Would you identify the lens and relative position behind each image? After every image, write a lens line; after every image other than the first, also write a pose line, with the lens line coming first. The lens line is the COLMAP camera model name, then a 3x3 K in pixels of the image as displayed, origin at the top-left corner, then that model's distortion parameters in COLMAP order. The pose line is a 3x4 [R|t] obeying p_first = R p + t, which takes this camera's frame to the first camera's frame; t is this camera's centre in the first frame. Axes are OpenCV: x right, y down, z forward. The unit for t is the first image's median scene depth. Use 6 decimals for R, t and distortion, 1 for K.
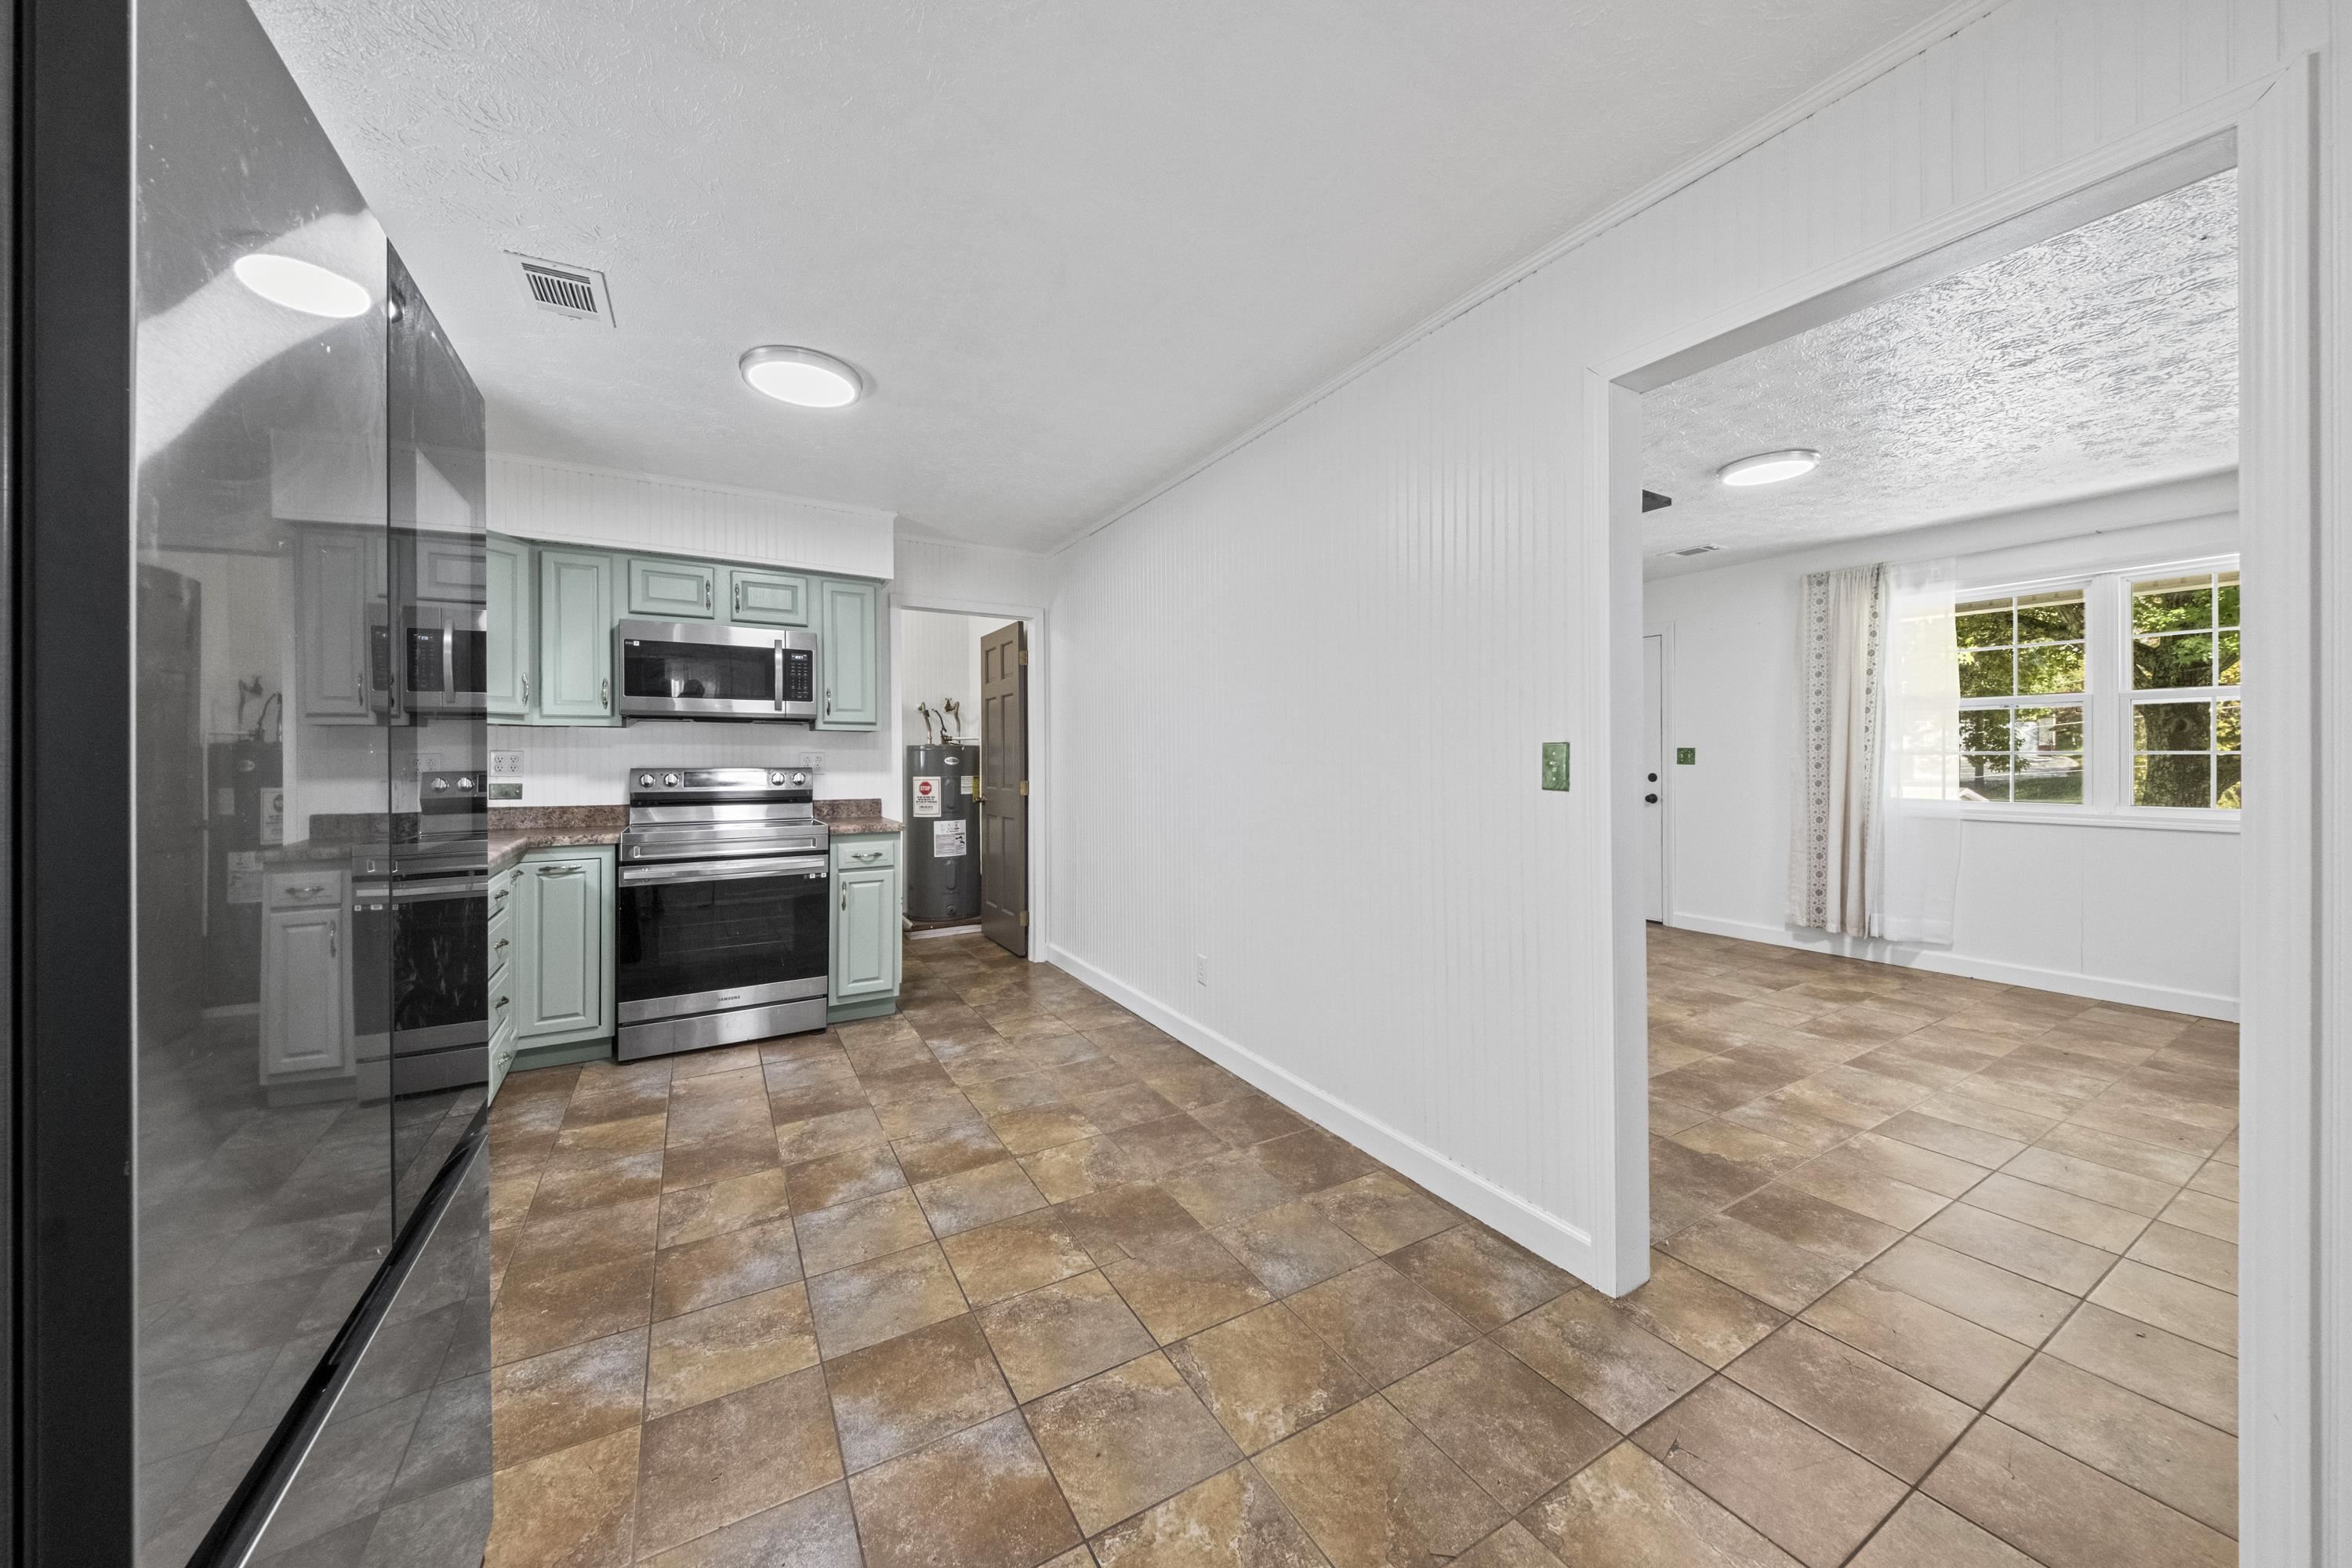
lens RADIAL K [[812.4, 0, 1176.6], [0, 812.4, 744.3], [0, 0, 1]] dist [0.036036, -0.017096]
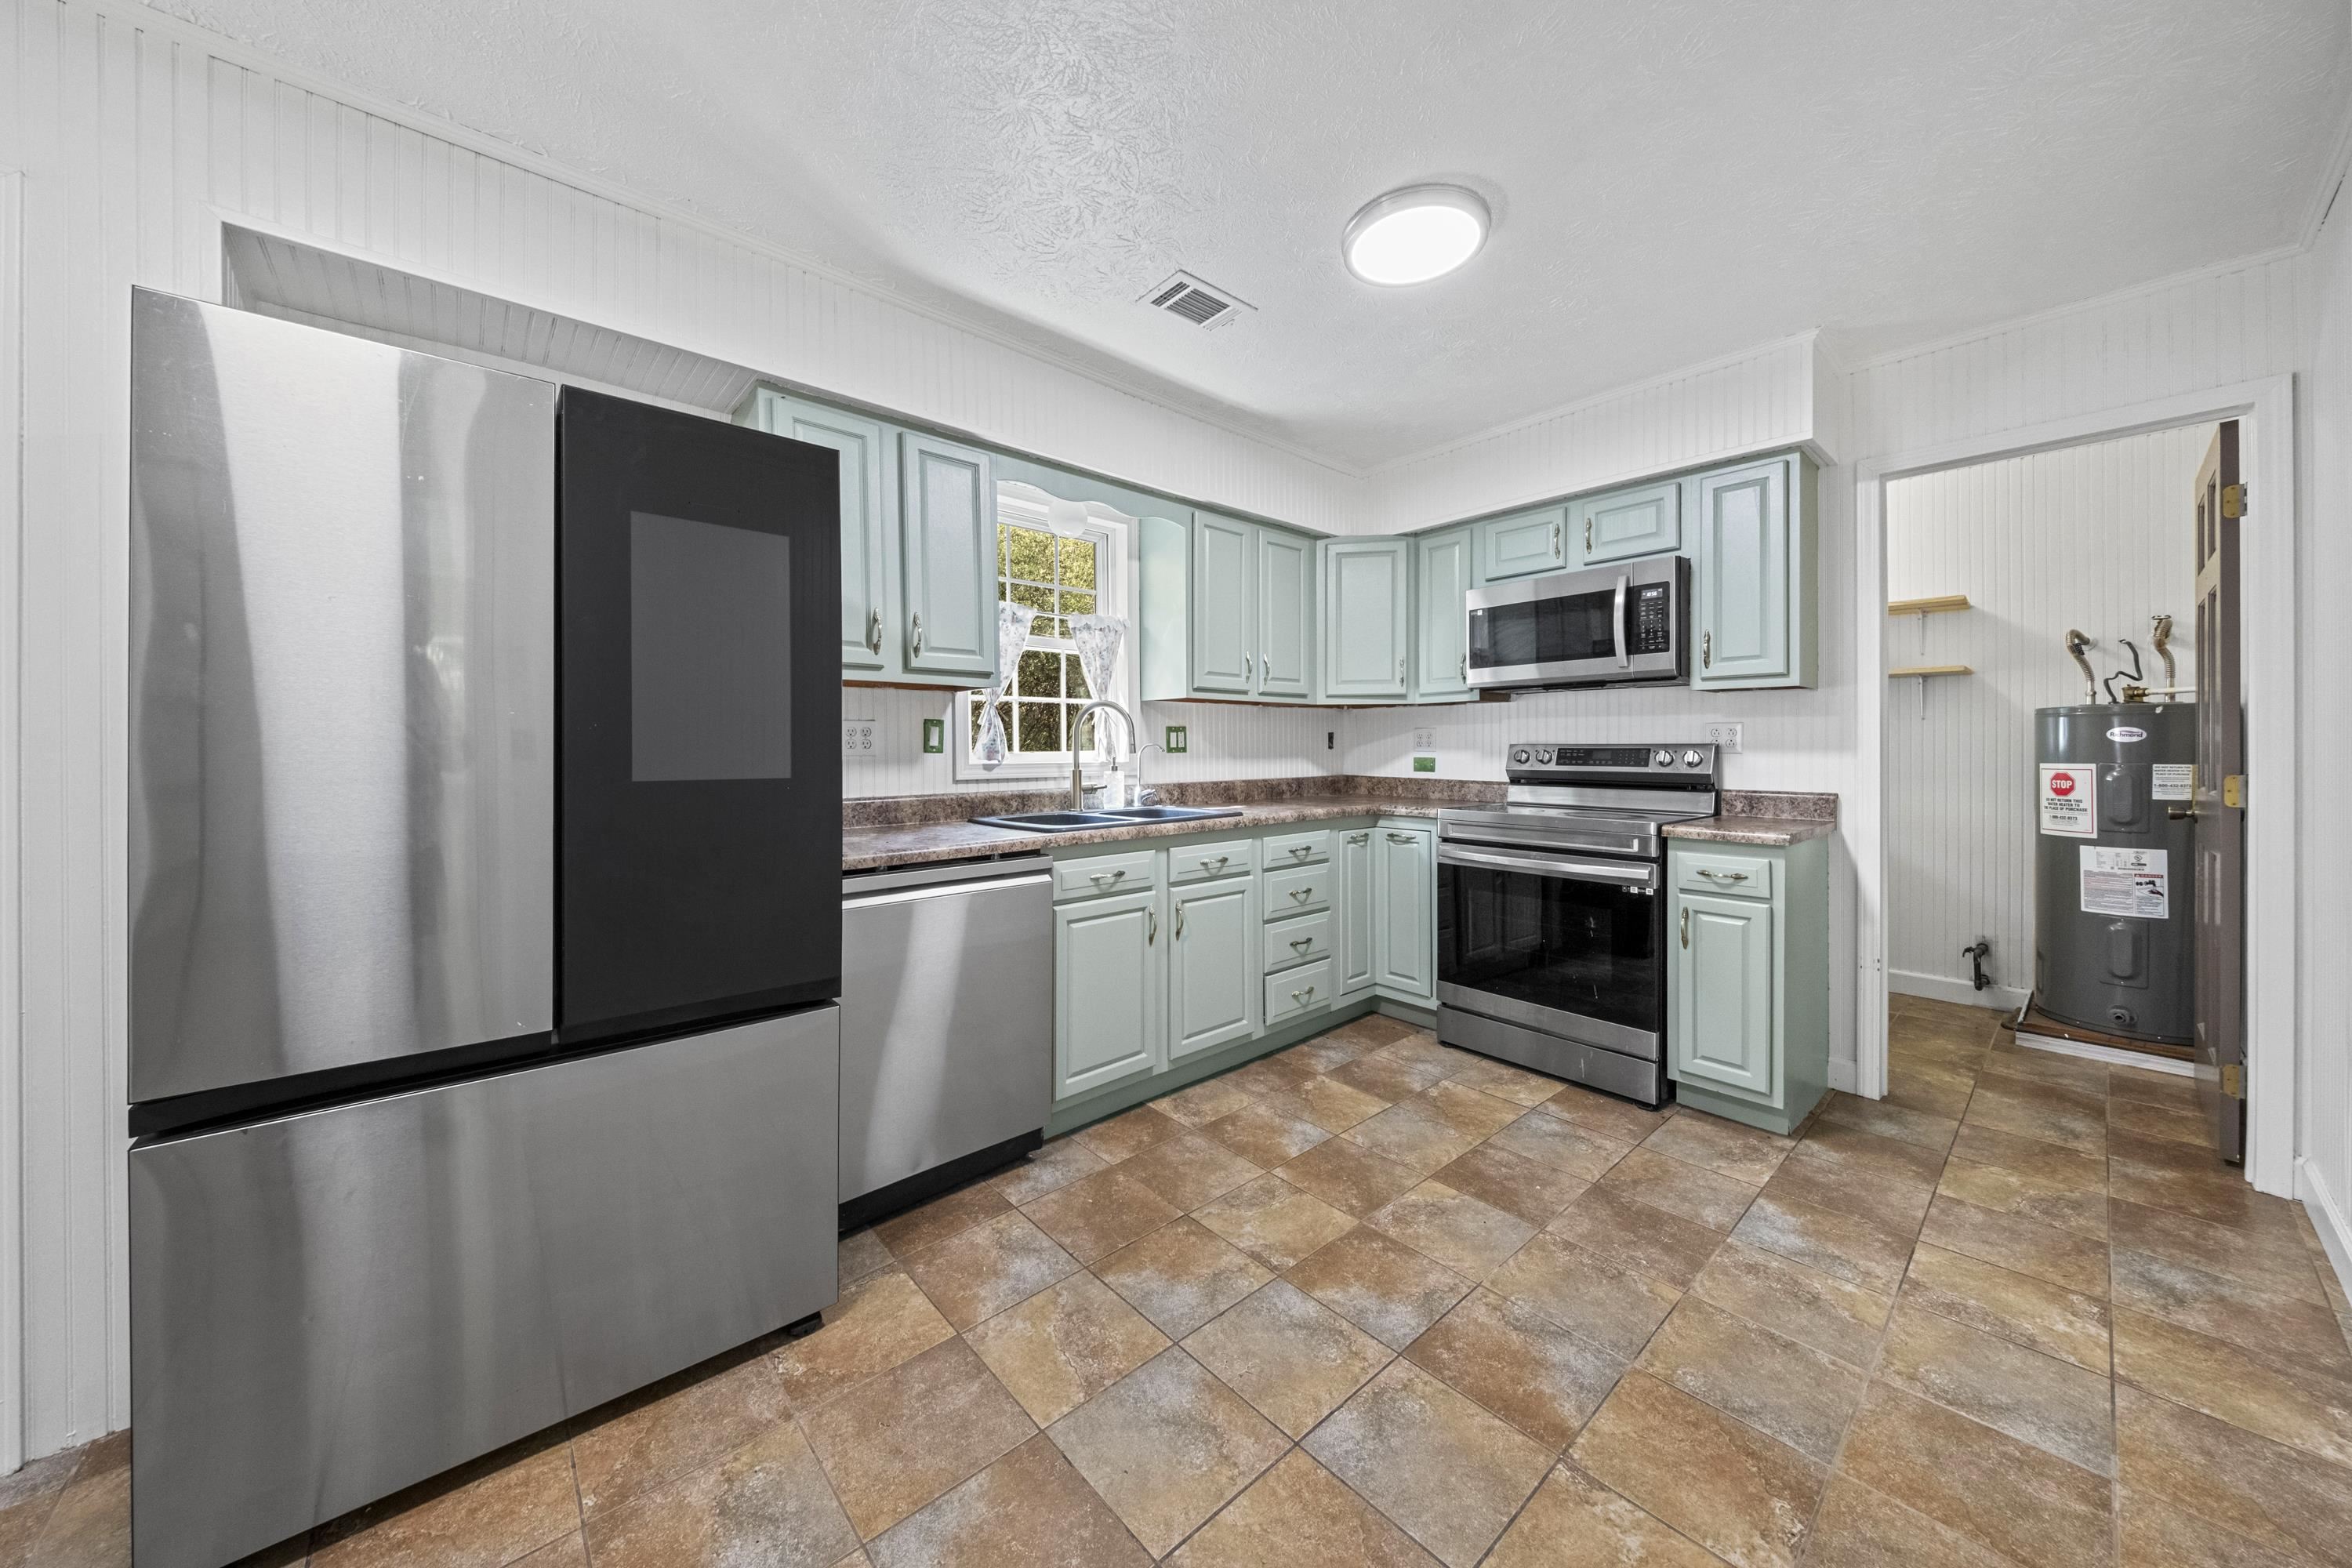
lens RADIAL K [[812.4, 0, 1176.6], [0, 812.4, 744.3], [0, 0, 1]] dist [0.036036, -0.017096]
pose [[0.189998, 0.002146, -0.981782, 0.228939], [0.019653, 0.999789, 0.005989, 0.019728], [0.981588, -0.020433, 0.189916, 0.522409]]
